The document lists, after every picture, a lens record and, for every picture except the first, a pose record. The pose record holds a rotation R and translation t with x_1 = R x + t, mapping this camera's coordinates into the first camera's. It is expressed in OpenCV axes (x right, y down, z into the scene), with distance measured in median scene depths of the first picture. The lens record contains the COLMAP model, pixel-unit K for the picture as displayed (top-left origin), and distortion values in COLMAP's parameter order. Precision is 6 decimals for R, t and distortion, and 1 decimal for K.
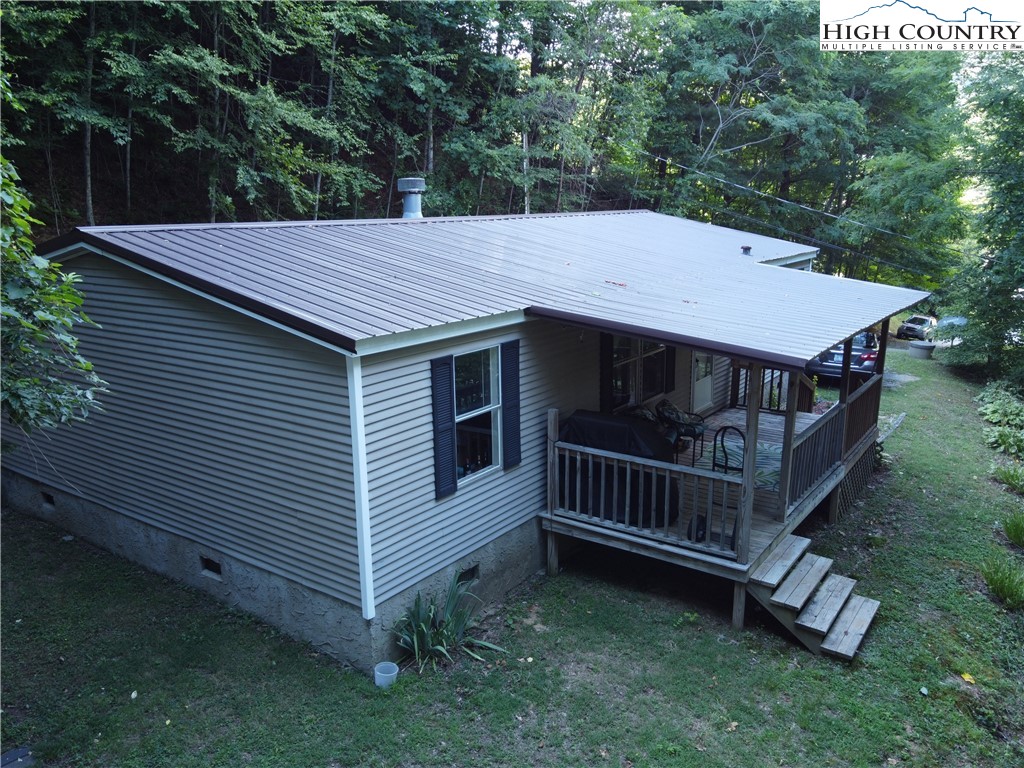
lens RADIAL K [[784.8, 0, 511.6], [0, 784.8, 391.9], [0, 0, 1]] dist [0.004219, 0.011757]
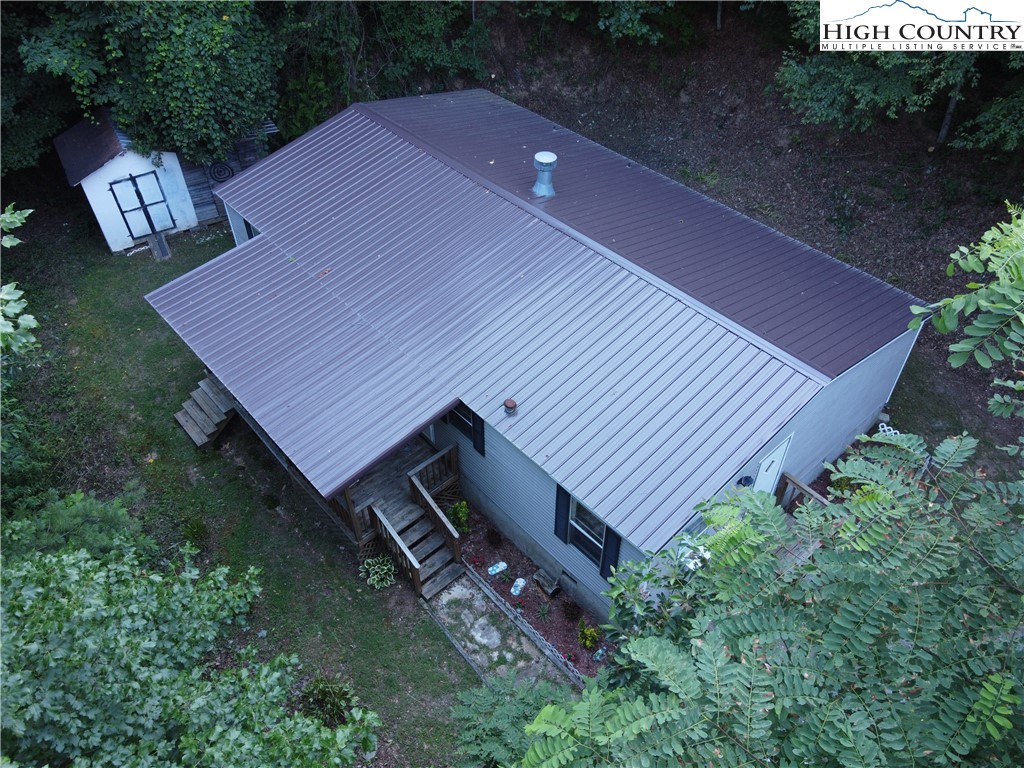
lens RADIAL K [[784.8, 0, 511.1], [0, 784.8, 384.8], [0, 0, 1]] dist [0.004219, 0.011757]
pose [[-0.228185, 0.694937, -0.681905, 0.849515], [-0.227212, 0.643035, 0.731356, -1.271354], [0.946735, 0.321821, 0.011167, 0.714187]]
